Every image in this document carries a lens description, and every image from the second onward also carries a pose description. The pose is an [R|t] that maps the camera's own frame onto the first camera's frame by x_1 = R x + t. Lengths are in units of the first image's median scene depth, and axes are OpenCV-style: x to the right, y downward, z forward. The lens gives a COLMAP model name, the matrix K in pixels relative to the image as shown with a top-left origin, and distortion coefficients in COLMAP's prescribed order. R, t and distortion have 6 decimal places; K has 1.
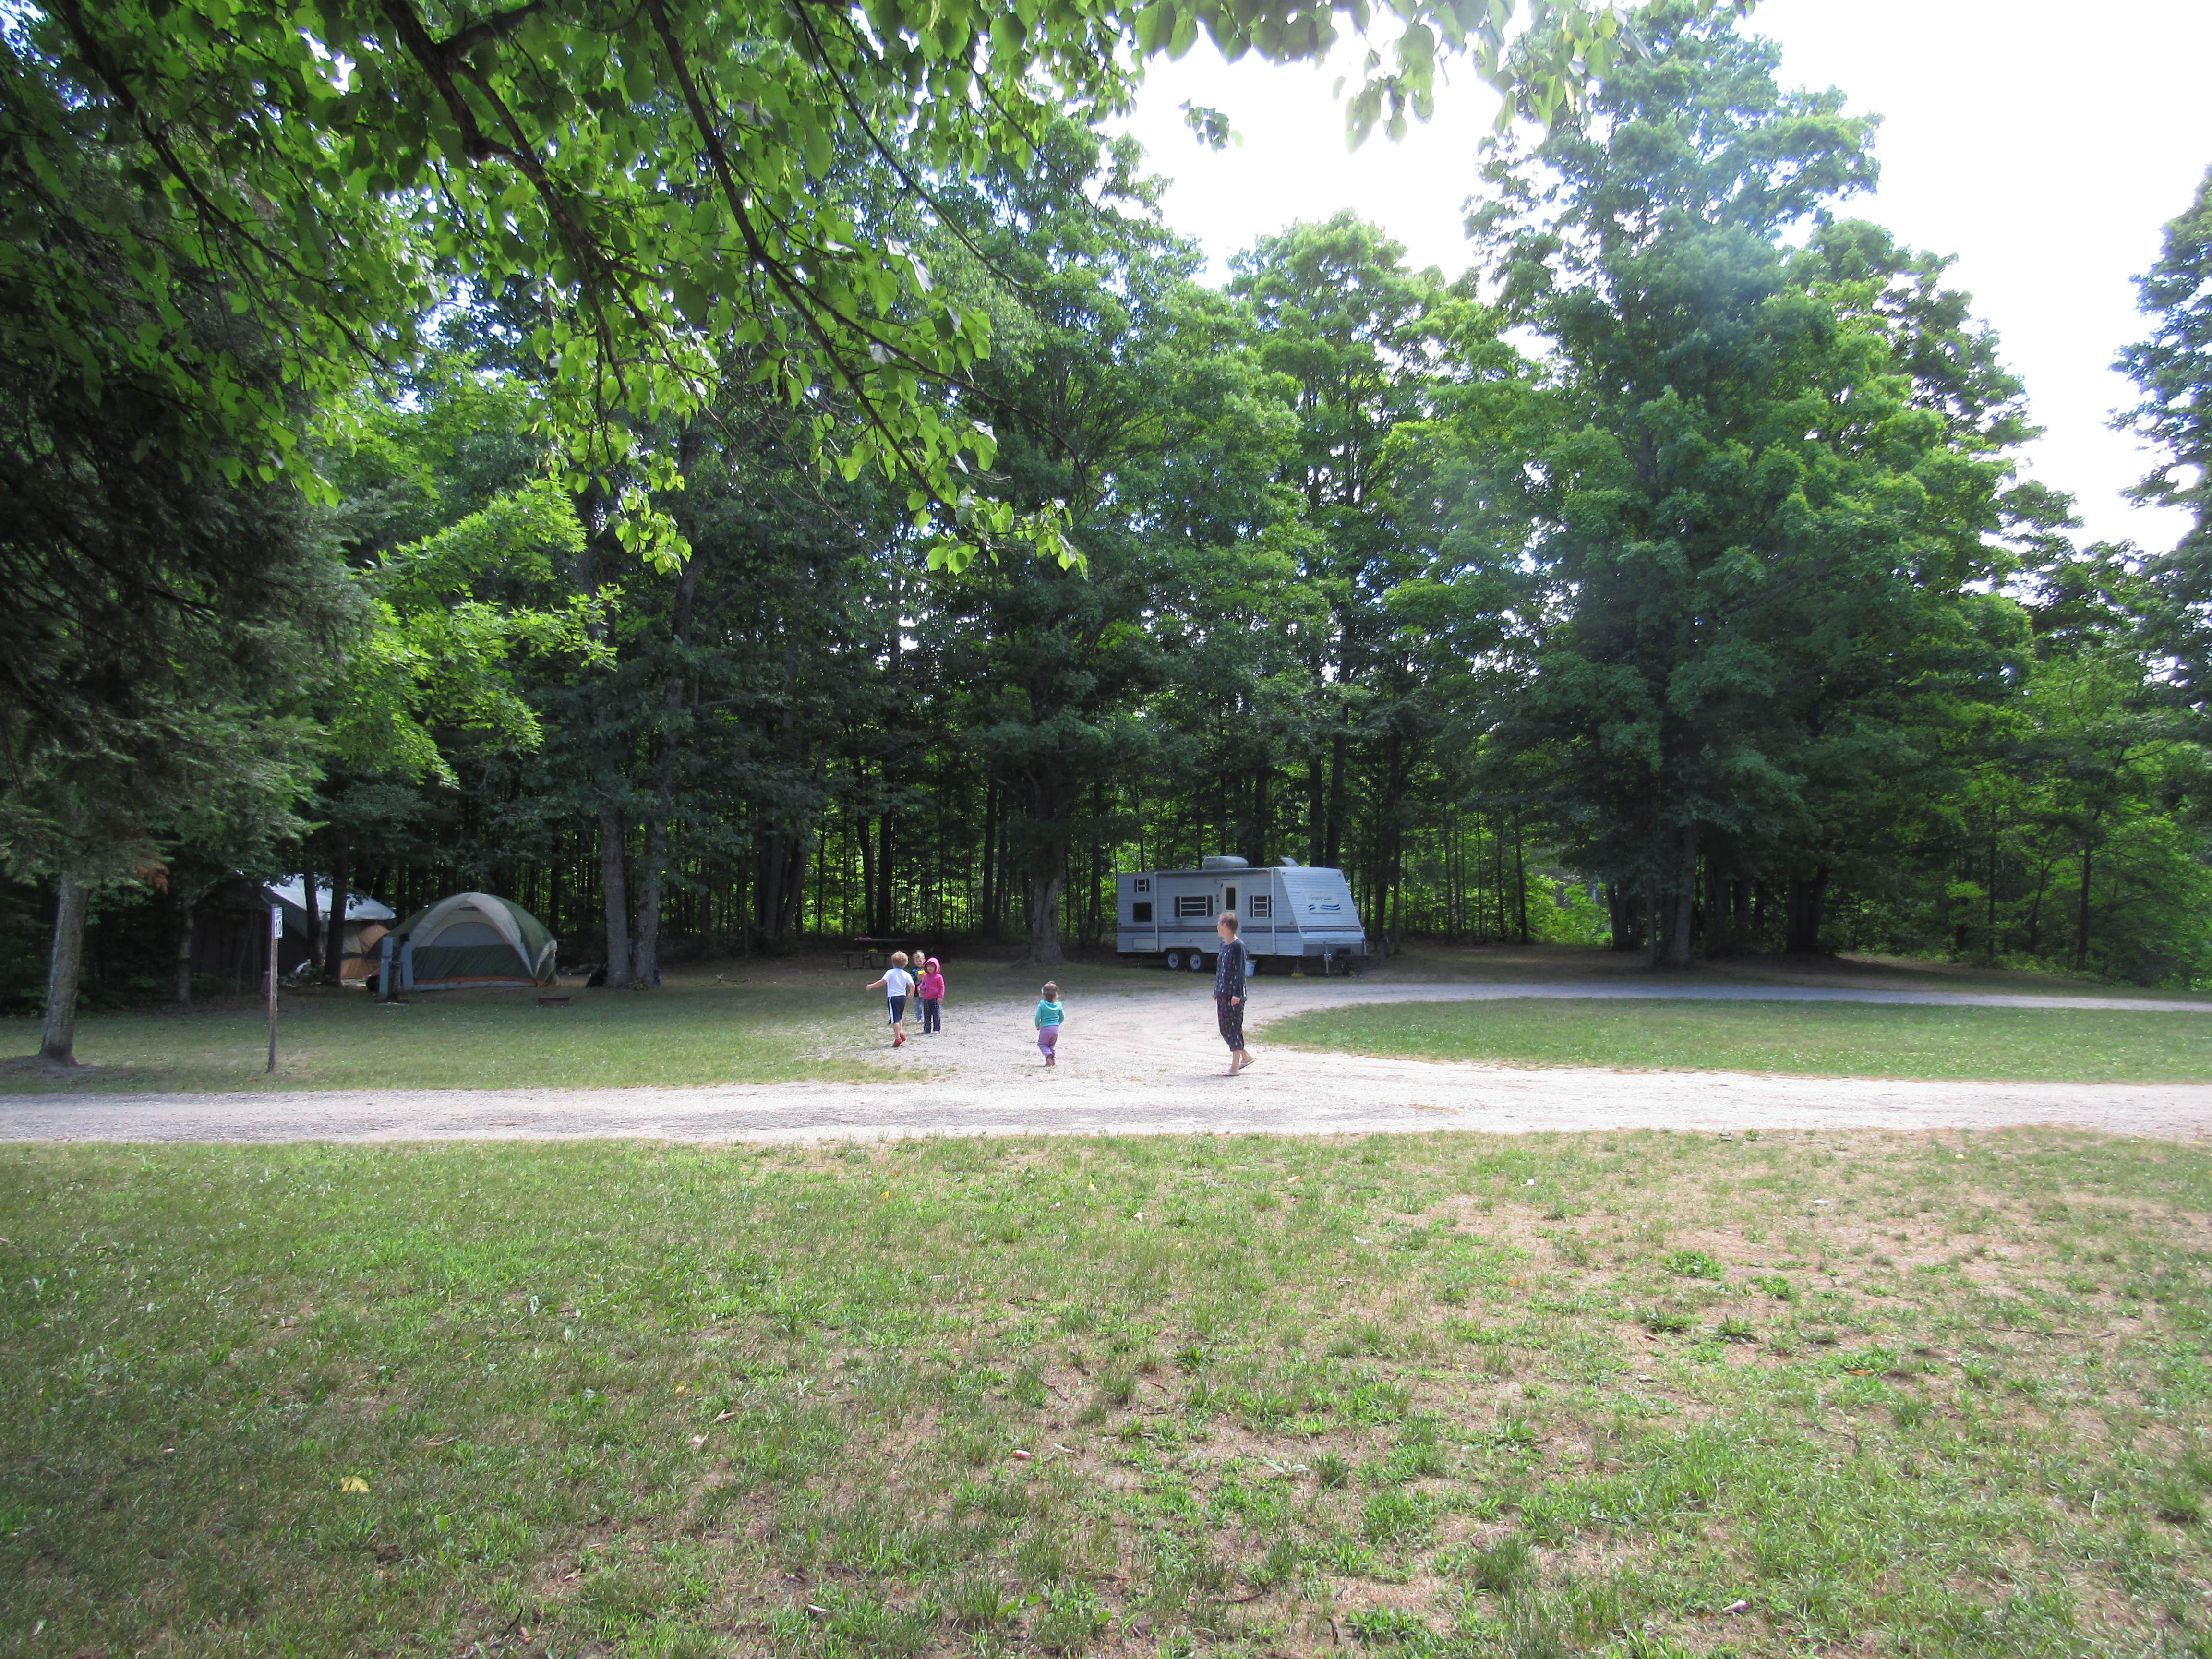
lens RADIAL K [[1627.0, 0, 1106.0], [0, 1627.0, 829.5], [0, 0, 1]] dist [0.024925, -0.029203]
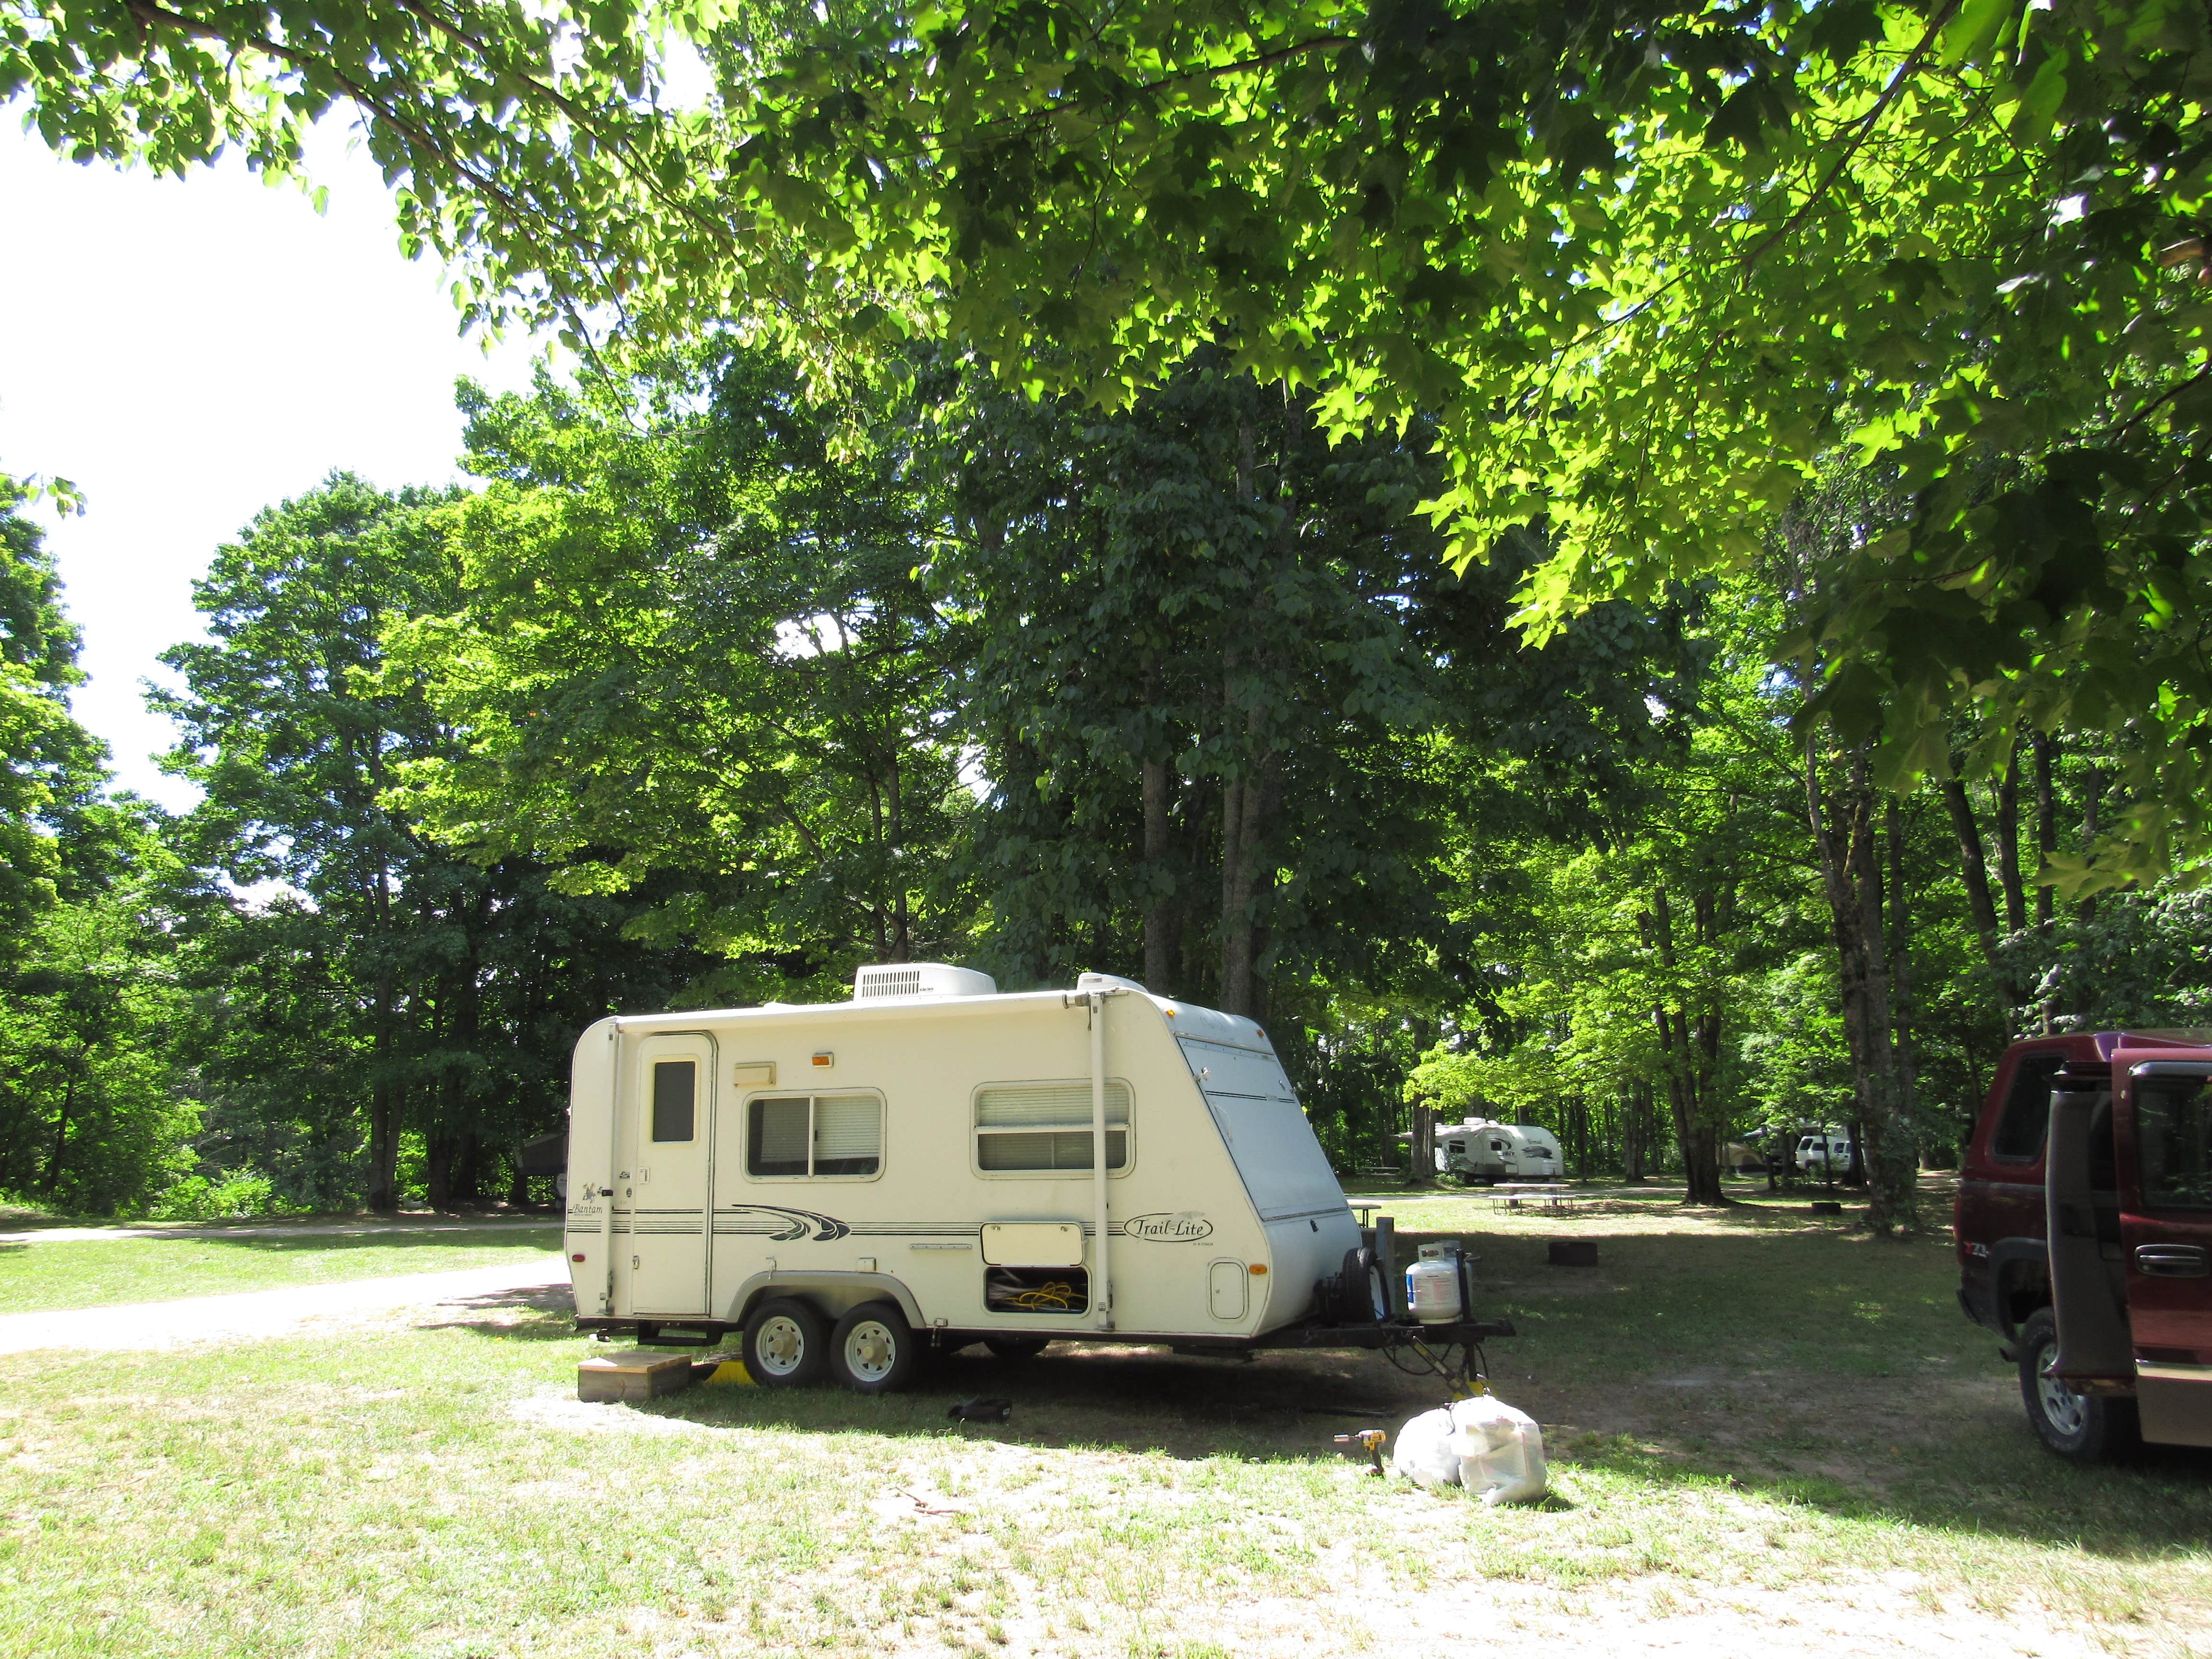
lens RADIAL K [[1627.0, 0, 1106.0], [0, 1627.0, 829.5], [0, 0, 1]] dist [0.024925, -0.029203]
pose [[0.445322, 0.158393, 0.881249, -0.071244], [-0.036088, 0.986604, -0.159092, -0.008523], [-0.894643, 0.039045, 0.445072, -0.079039]]
